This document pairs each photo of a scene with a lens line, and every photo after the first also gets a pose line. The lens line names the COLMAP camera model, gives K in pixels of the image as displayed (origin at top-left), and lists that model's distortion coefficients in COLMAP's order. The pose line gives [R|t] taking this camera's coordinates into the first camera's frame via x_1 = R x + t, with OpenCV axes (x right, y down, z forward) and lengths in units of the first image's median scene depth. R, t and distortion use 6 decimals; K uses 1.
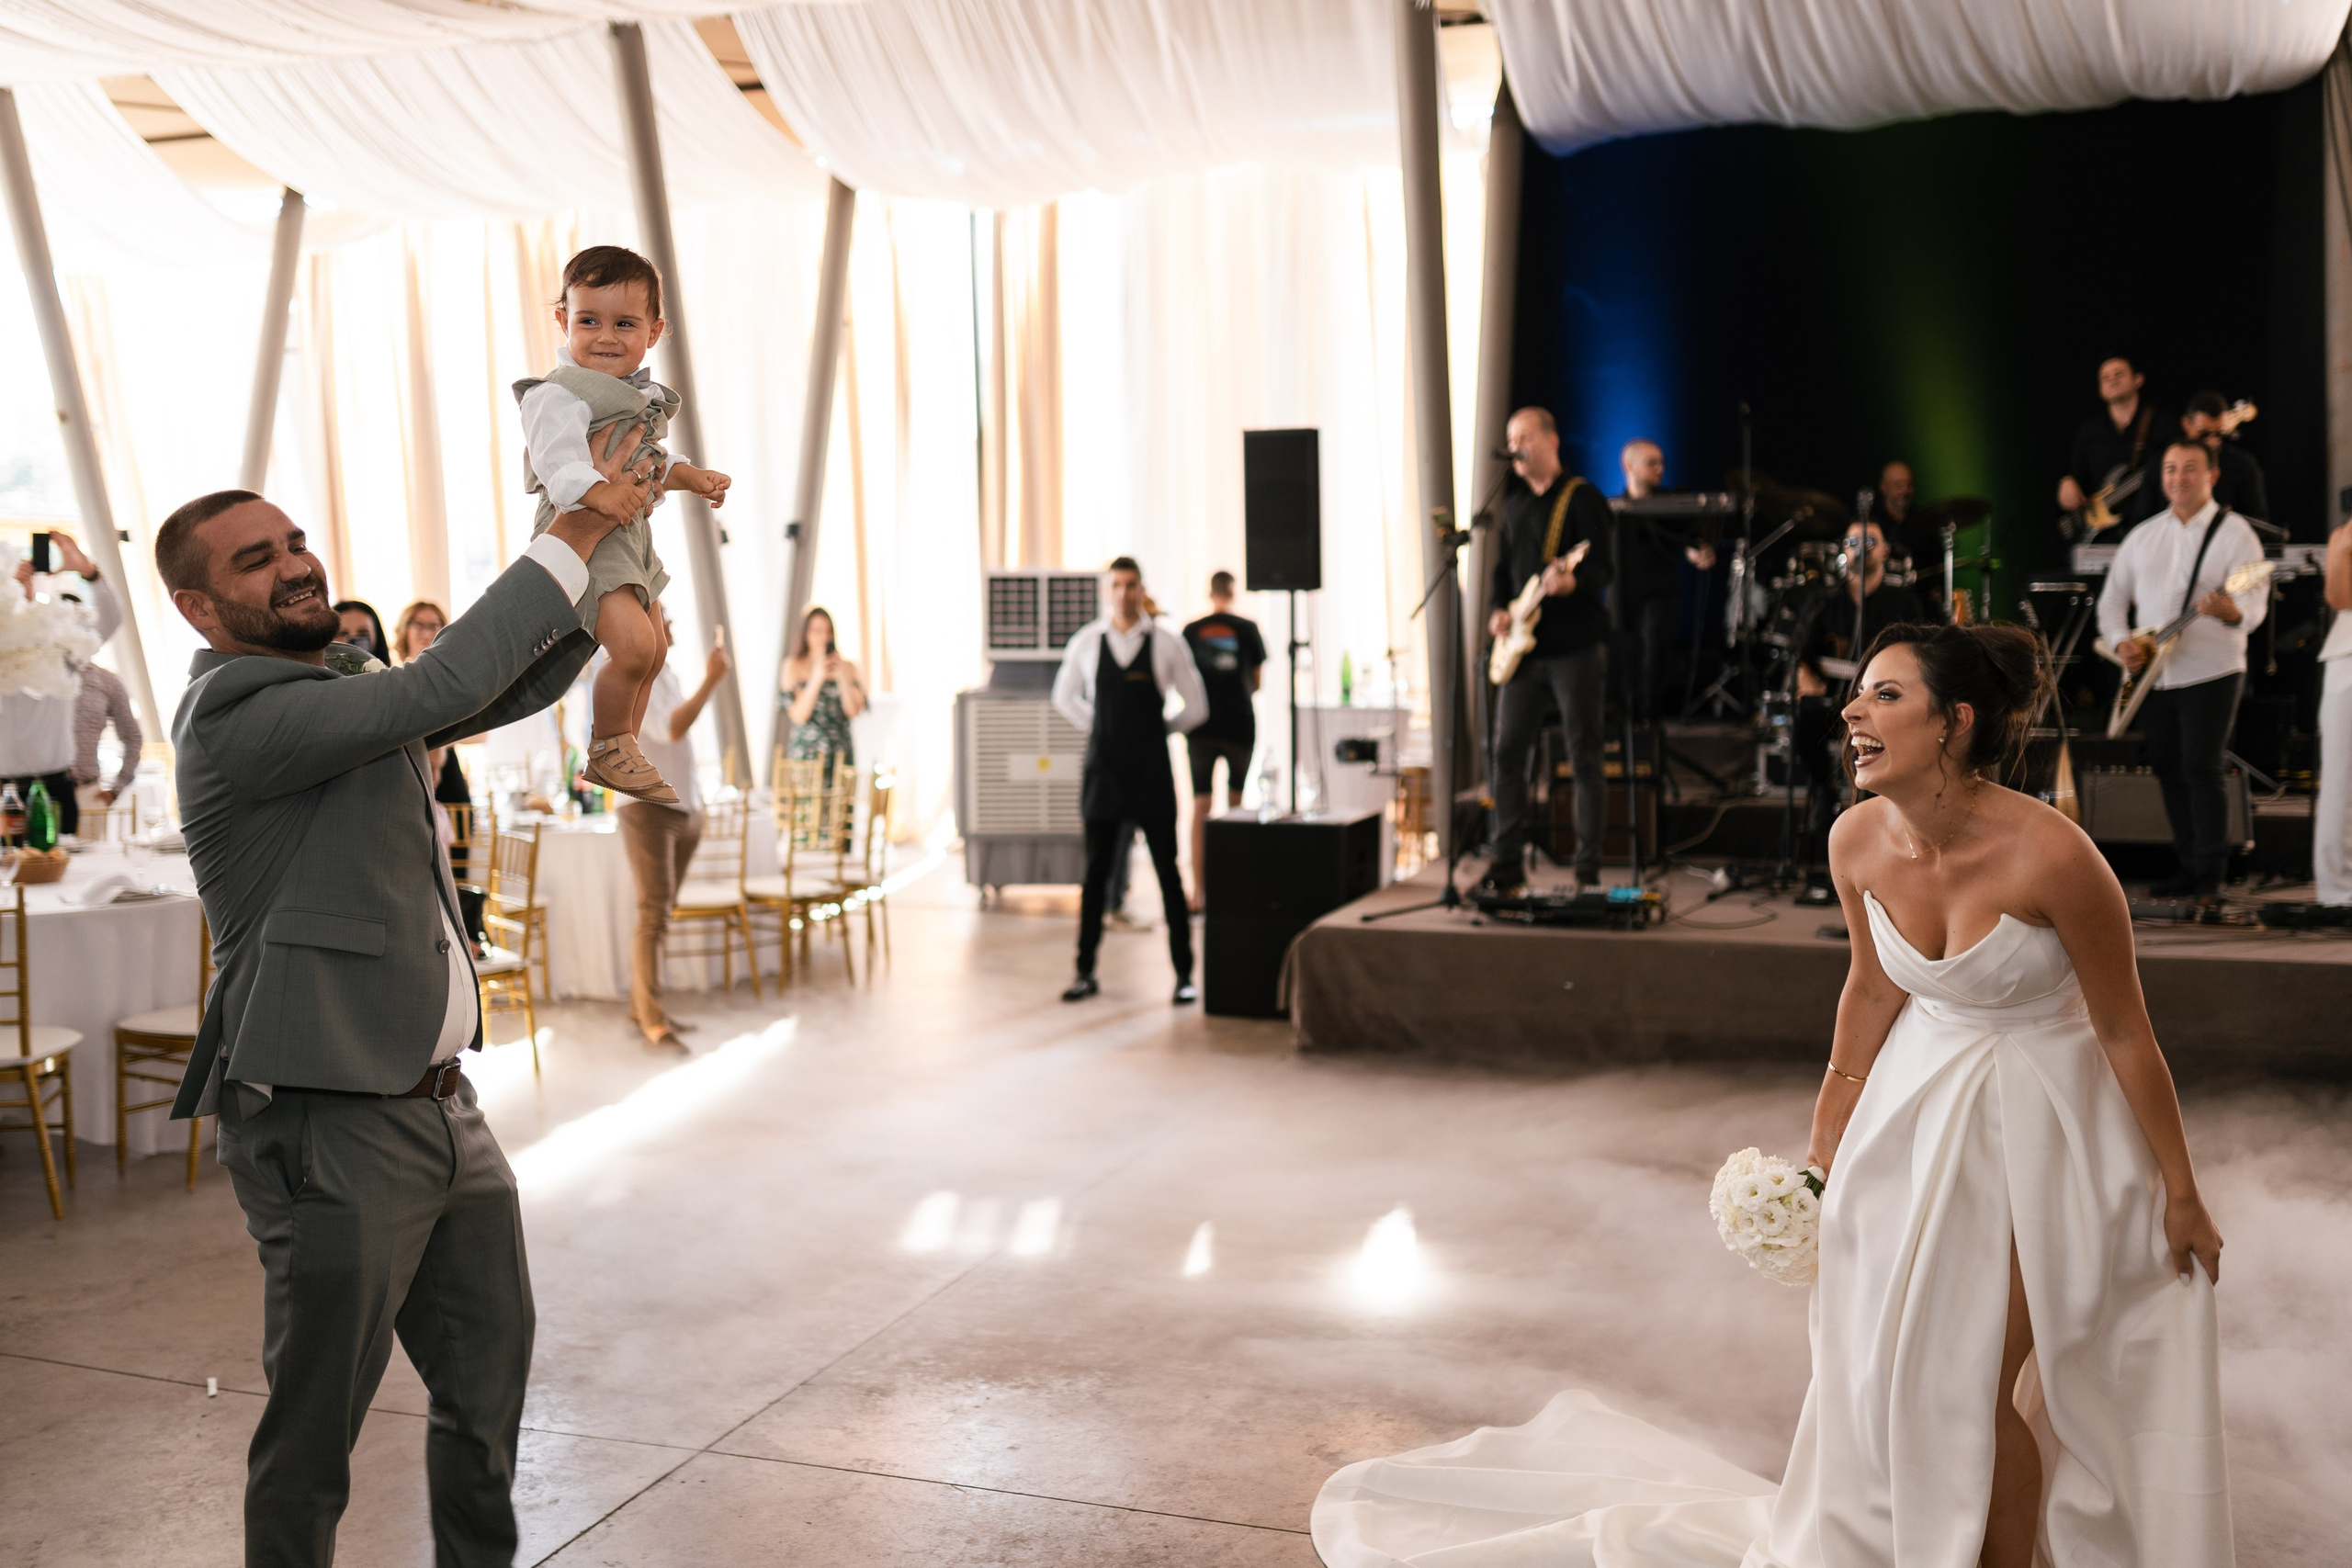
lens RADIAL K [[2152.1, 0, 1176.0], [0, 2152.1, 784.0], [0, 0, 1]] dist [-0.003997, -0.013032]
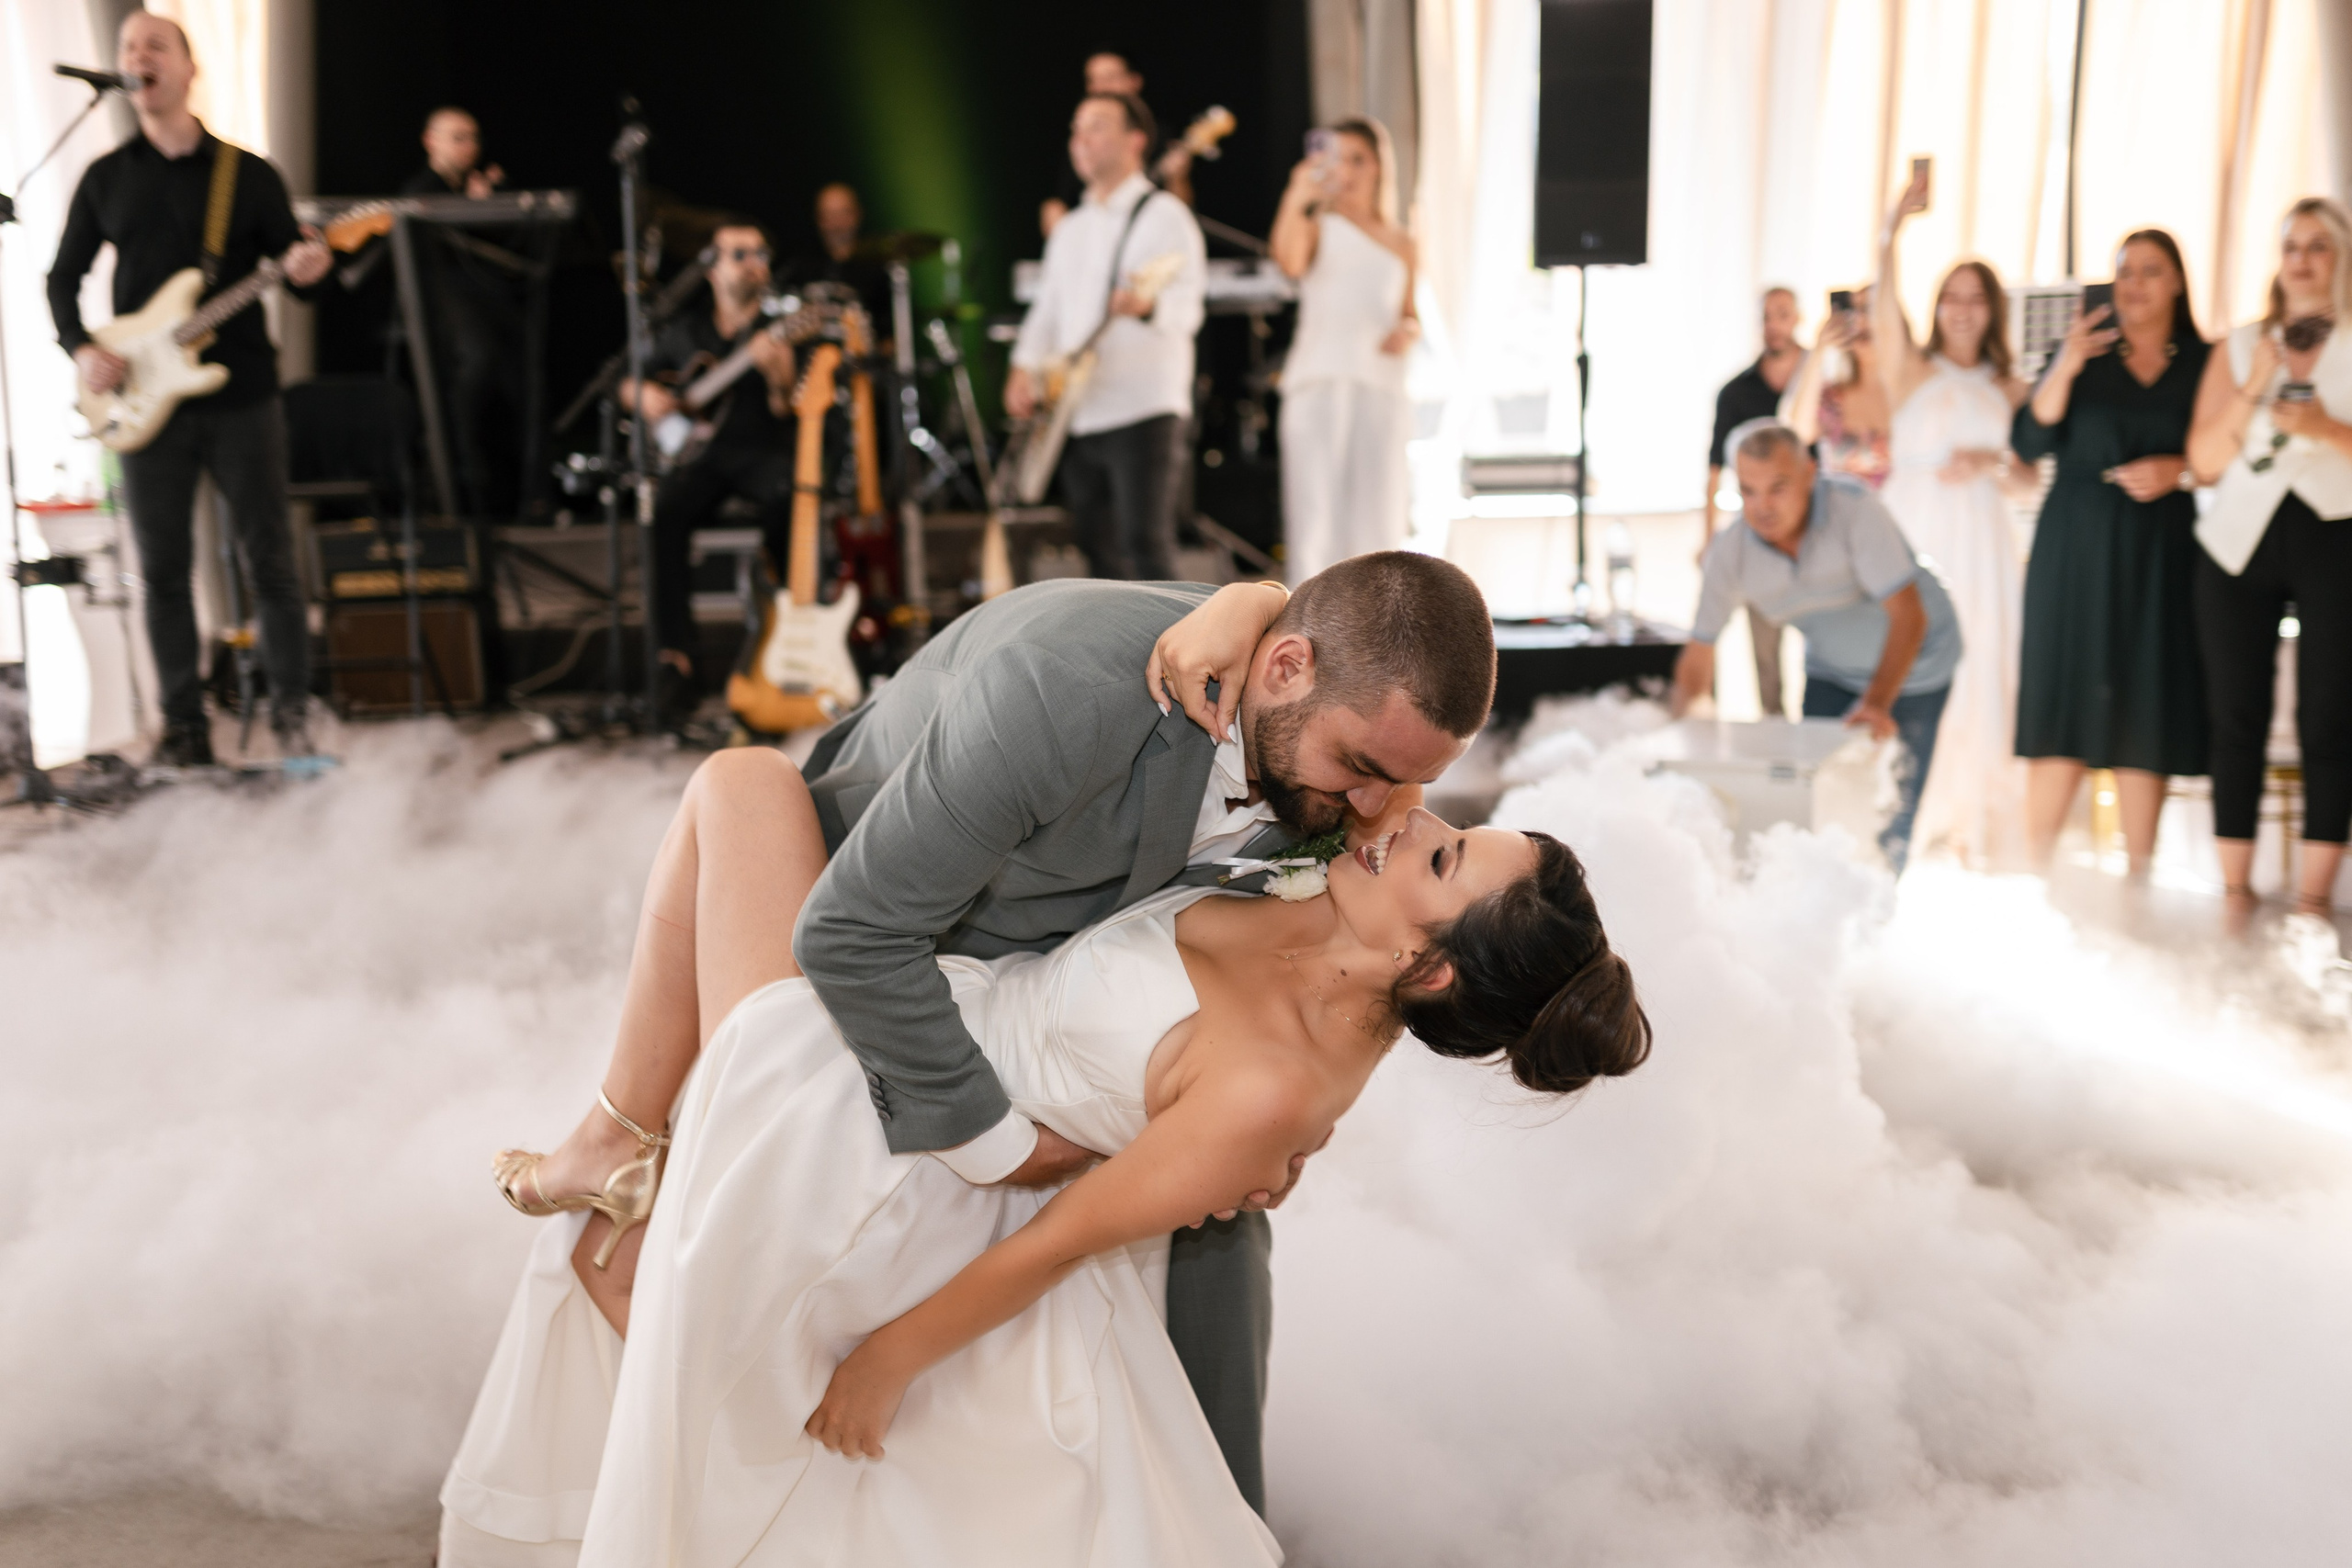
lens RADIAL K [[2207.6, 0, 1147.4], [0, 2207.6, 717.9], [0, 0, 1]] dist [0.011818, 0.000588]
pose [[0.925118, -0.066289, 0.373849, 0.152086], [0.048724, 0.997227, 0.056251, 0.008451], [-0.376541, -0.033823, 0.925782, 0.236531]]
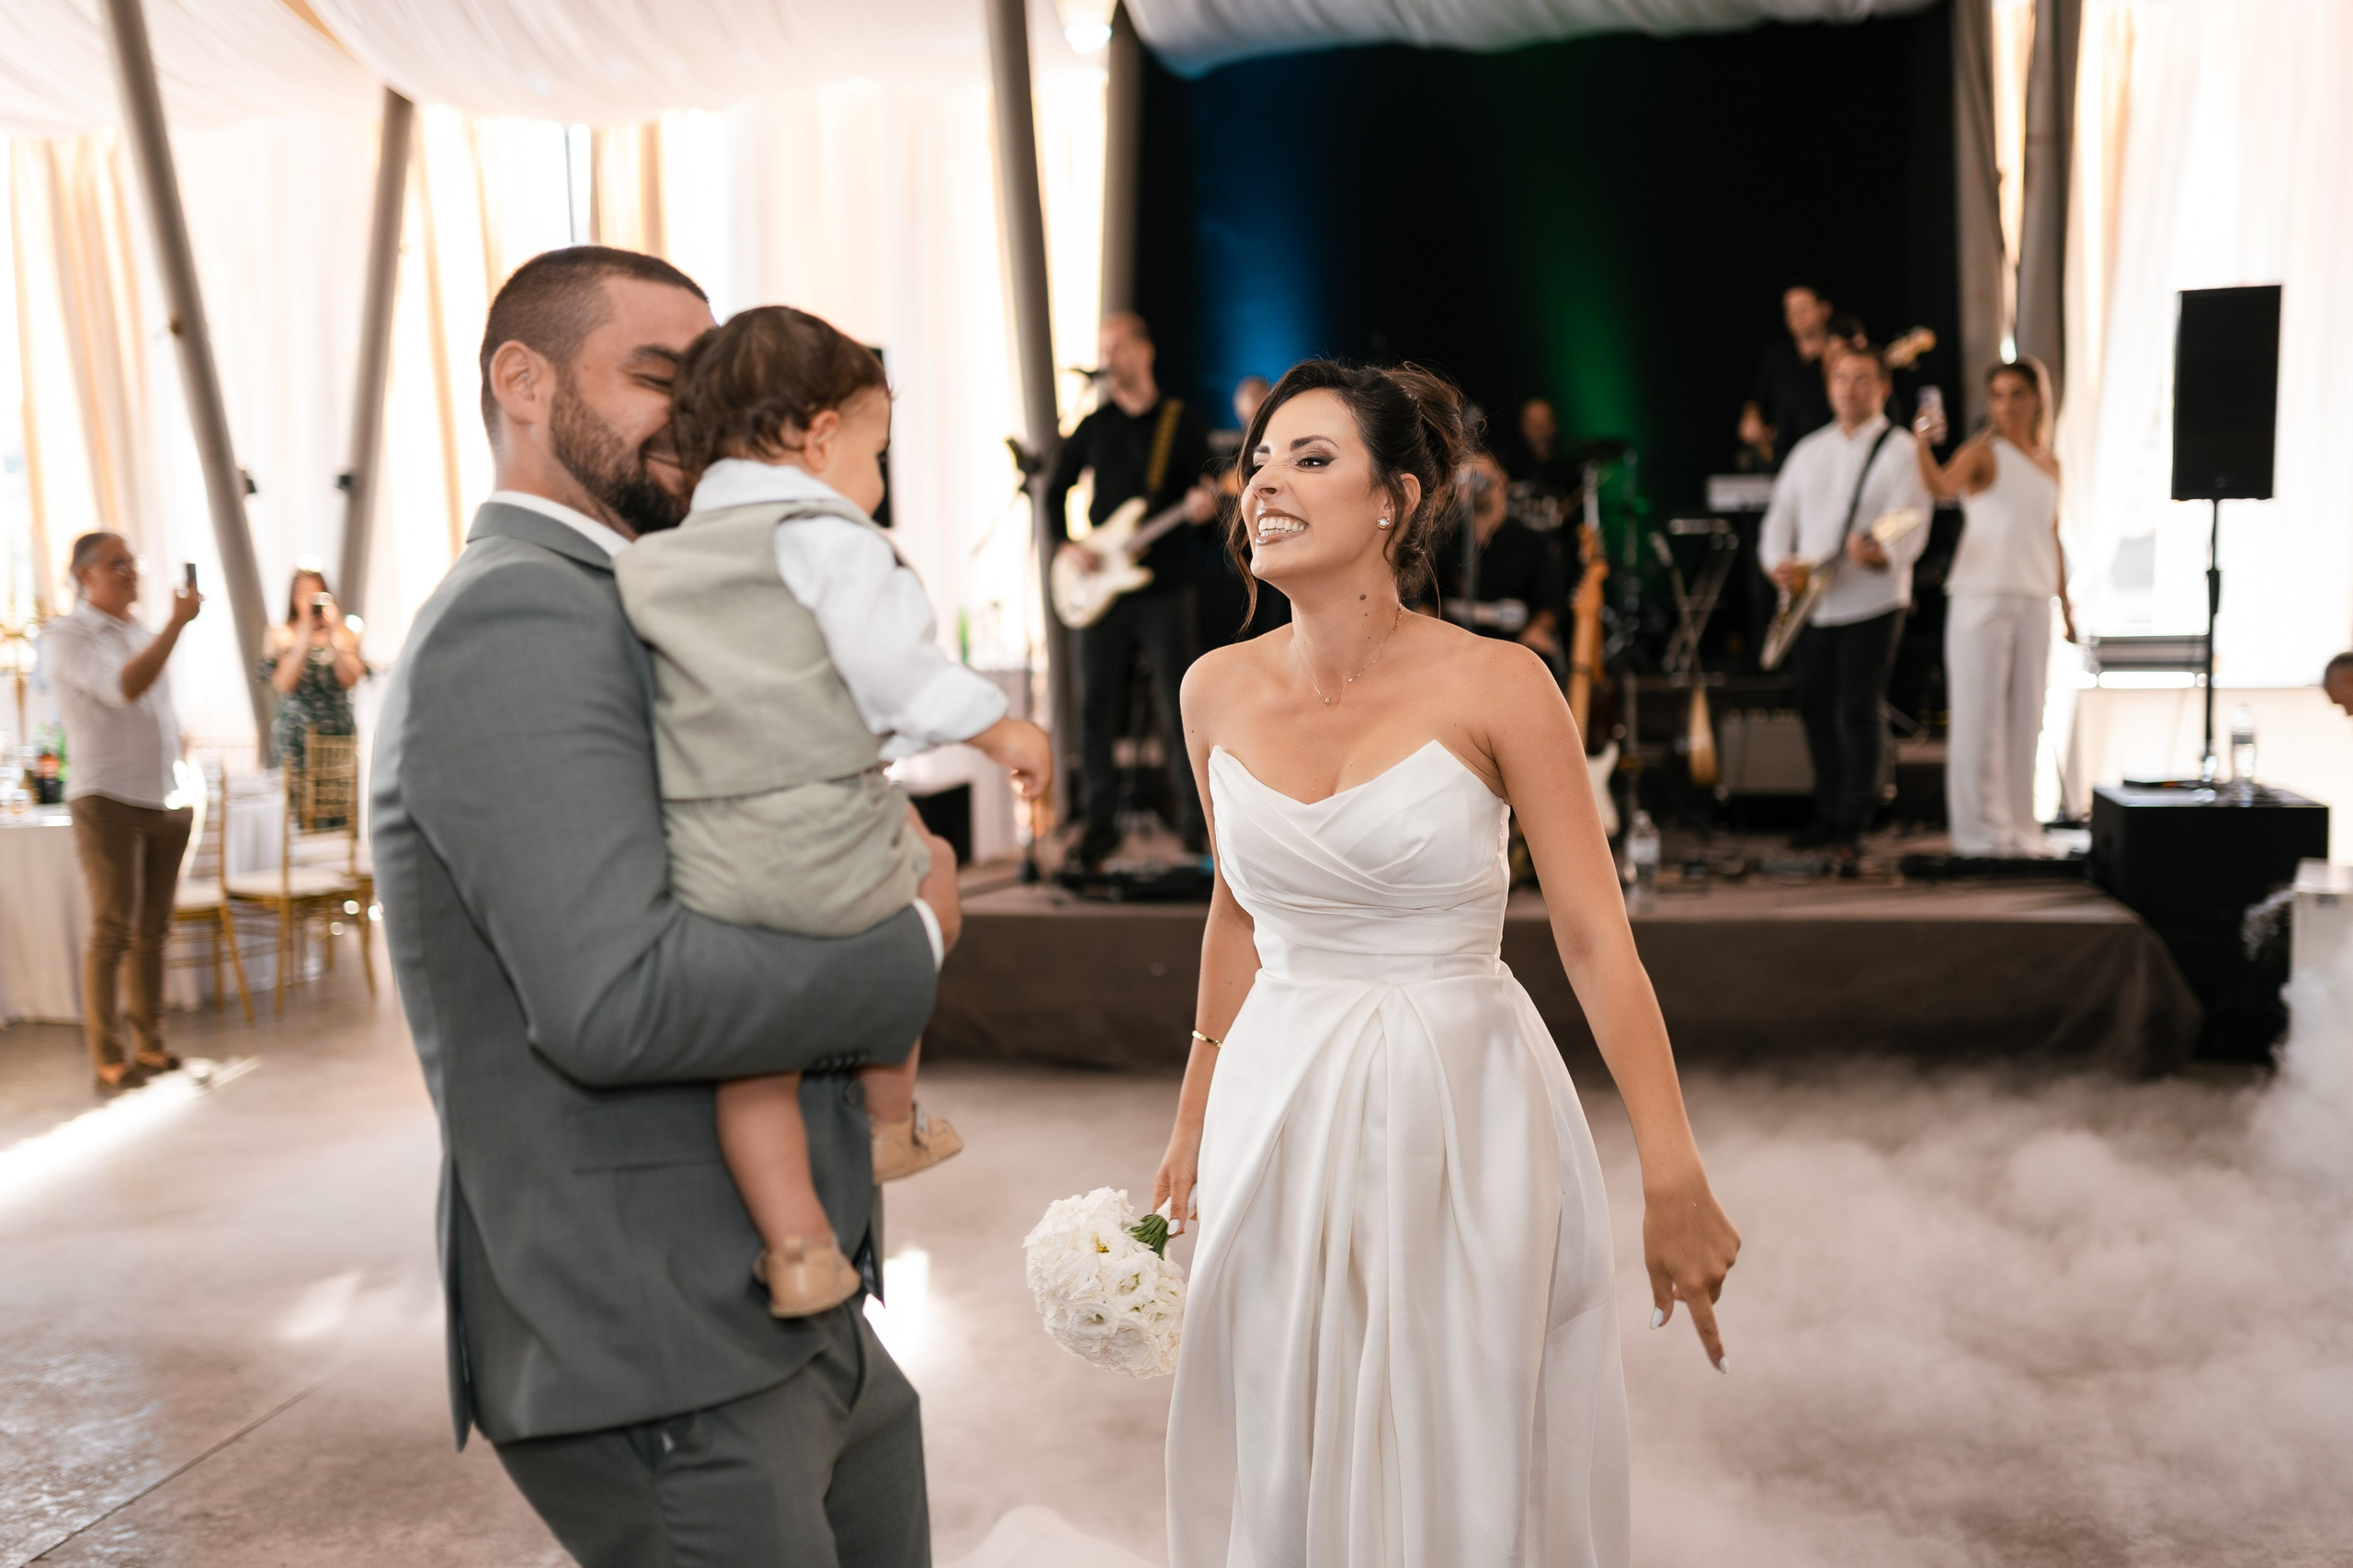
lens RADIAL K [[2153.2, 0, 1176.5], [0, 2153.2, 784.0], [0, 0, 1]] dist [-0.003997, -0.013032]
pose [[0.990773, -0.024554, 0.133288, 0.054970], [0.022670, 0.999621, 0.015633, 0.002549], [-0.133621, -0.012467, 0.990954, 0.089916]]
